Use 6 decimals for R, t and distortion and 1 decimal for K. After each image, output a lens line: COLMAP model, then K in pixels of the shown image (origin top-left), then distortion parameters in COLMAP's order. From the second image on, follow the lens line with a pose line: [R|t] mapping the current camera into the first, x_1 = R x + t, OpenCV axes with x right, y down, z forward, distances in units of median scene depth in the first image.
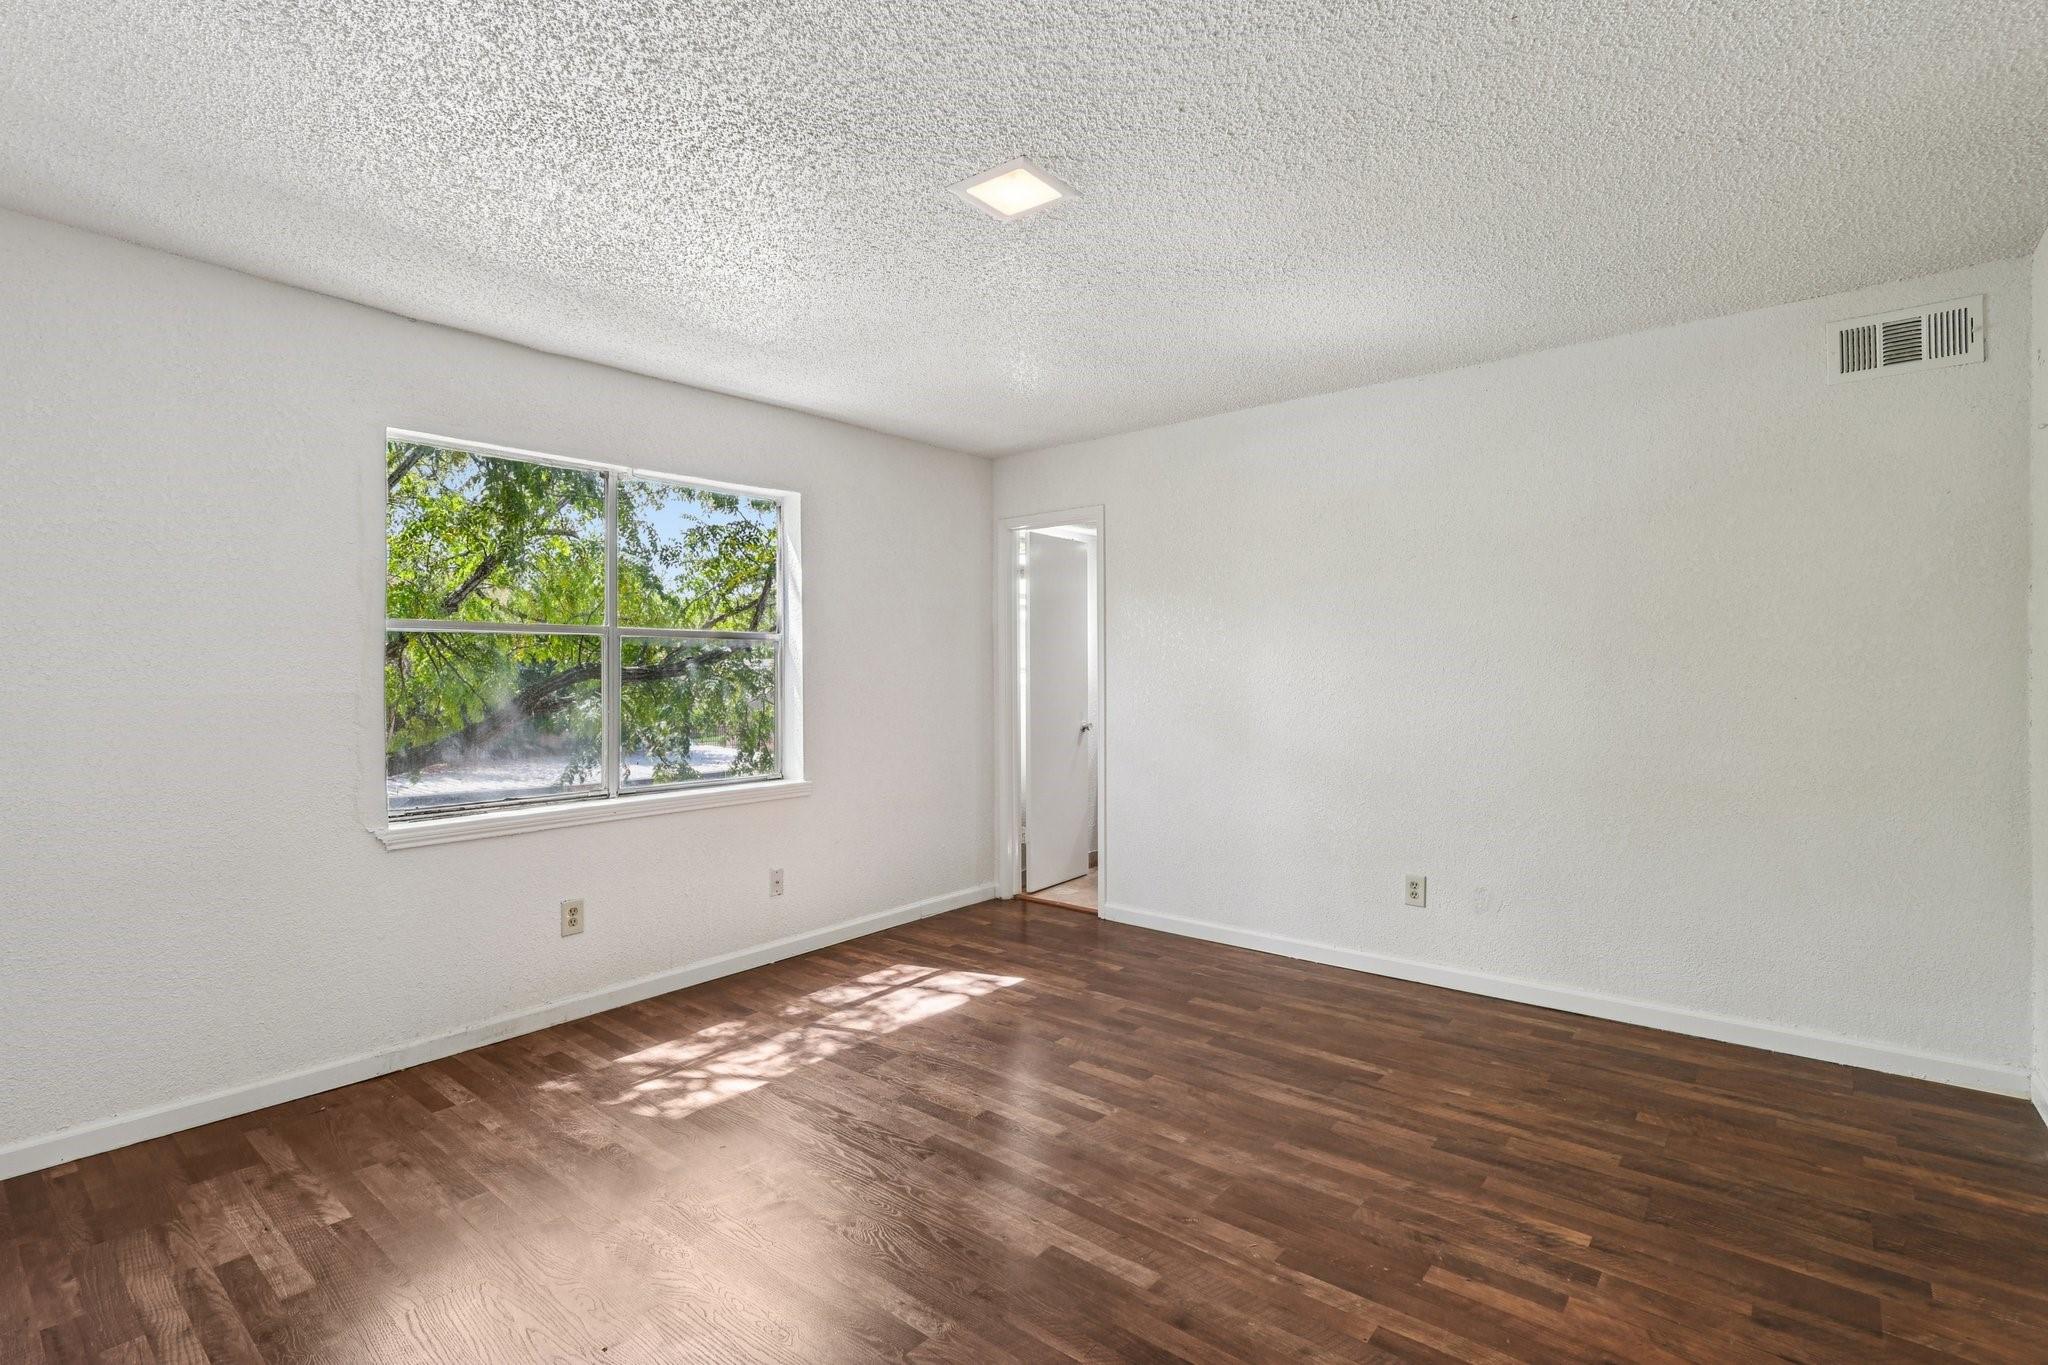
lens RADIAL K [[949.9, 0, 1022.6], [0, 949.9, 688.9], [0, 0, 1]] dist [0.032569, 0.000268]
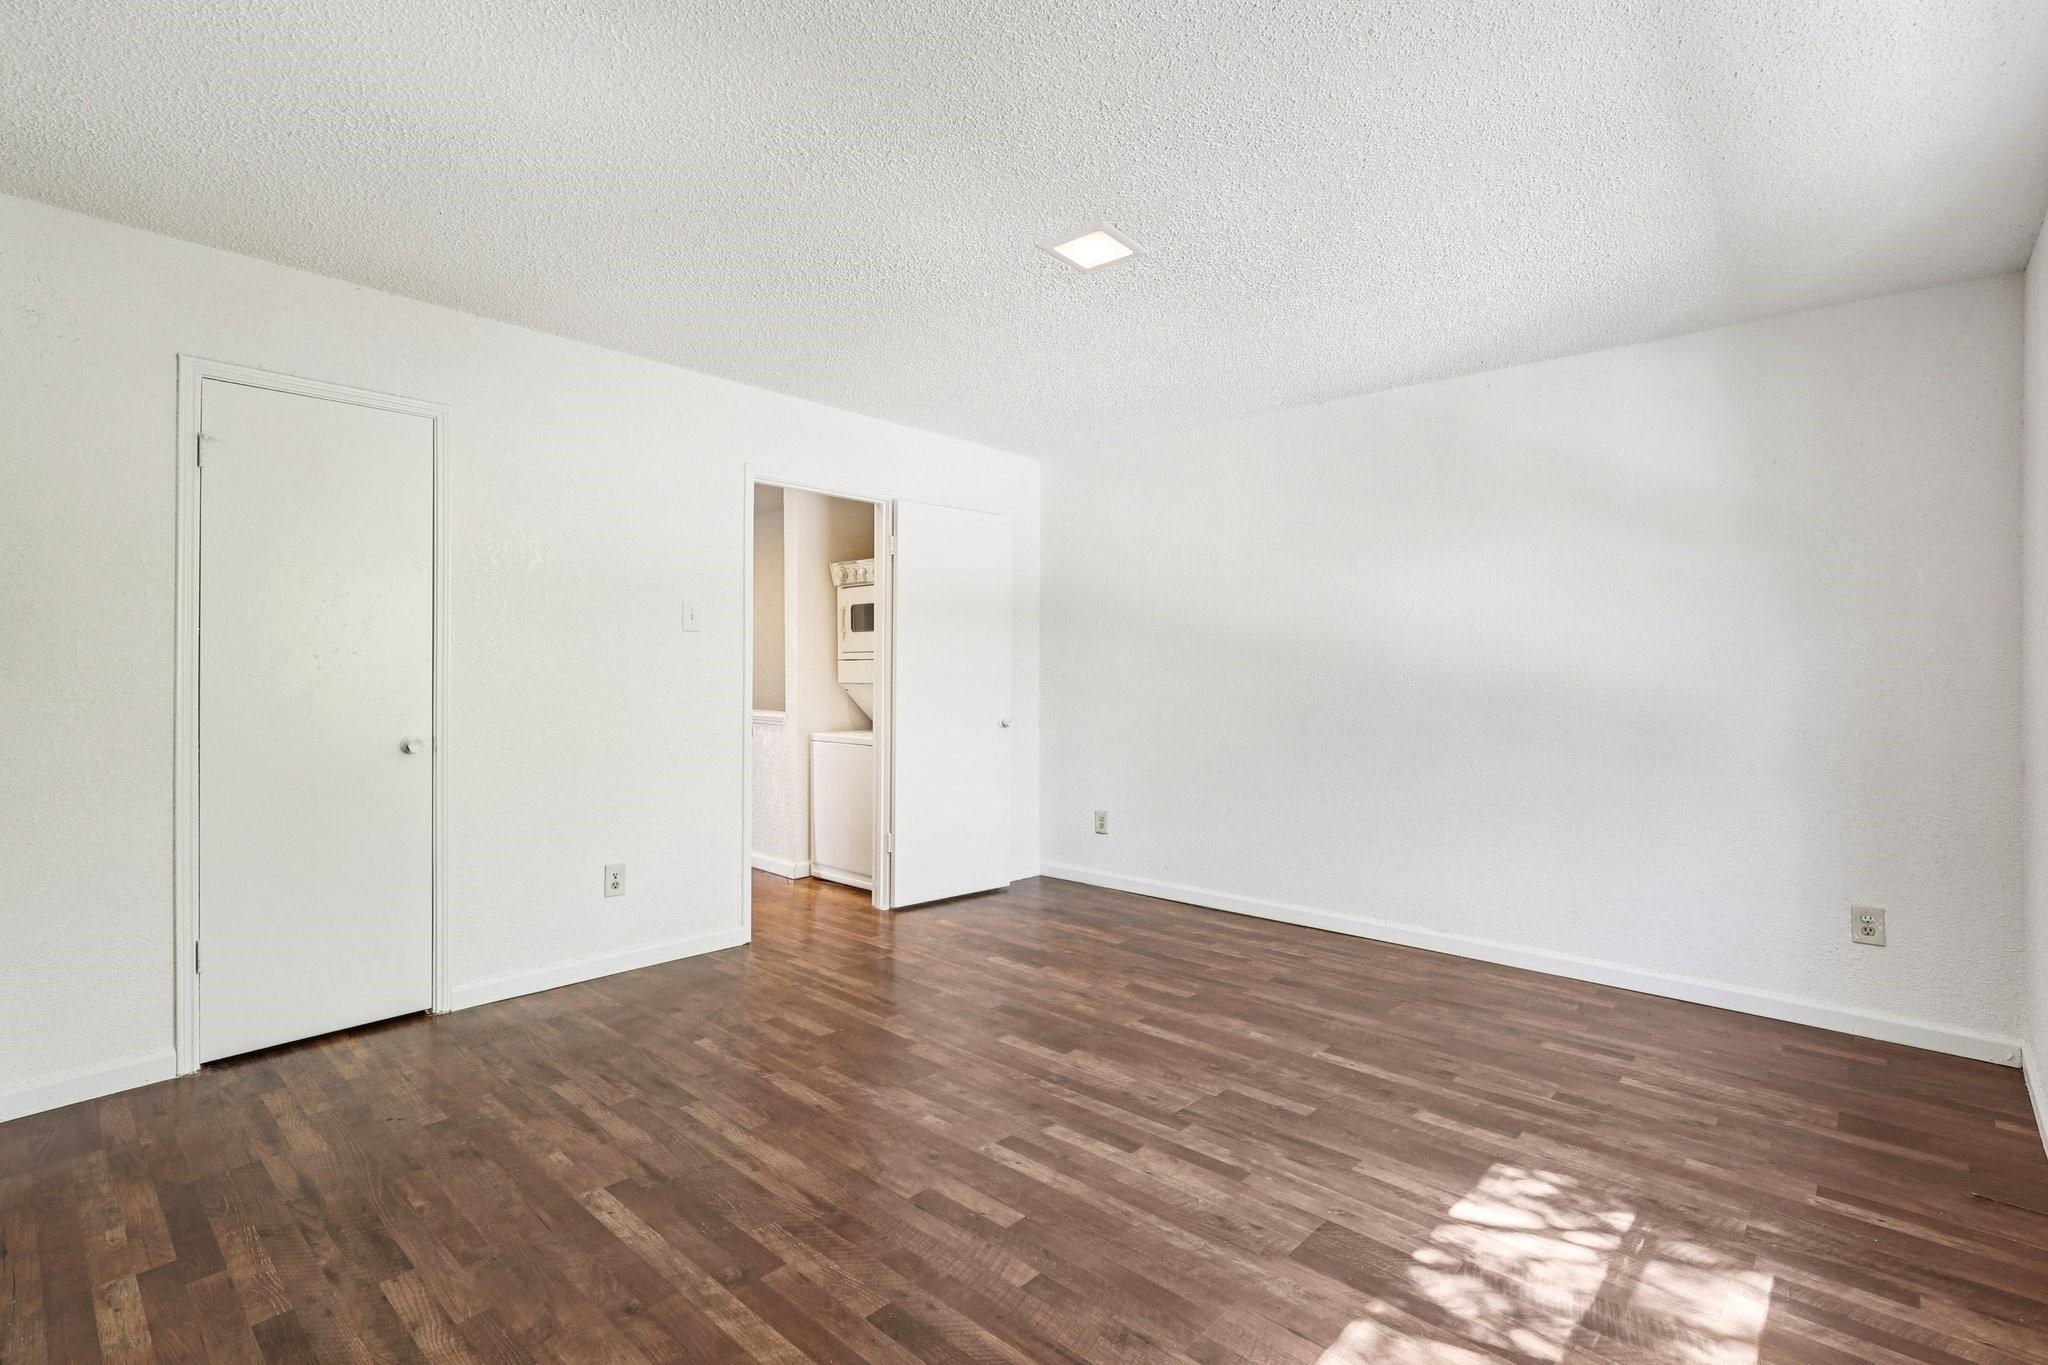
lens RADIAL K [[949.9, 0, 1024.5], [0, 949.9, 666.1], [0, 0, 1]] dist [0.032569, 0.000268]
pose [[-0.998983, 0.001933, 0.045046, 0.019176], [0.002110, 0.999990, 0.003882, -0.002735], [-0.045038, 0.003973, -0.998977, 1.881899]]
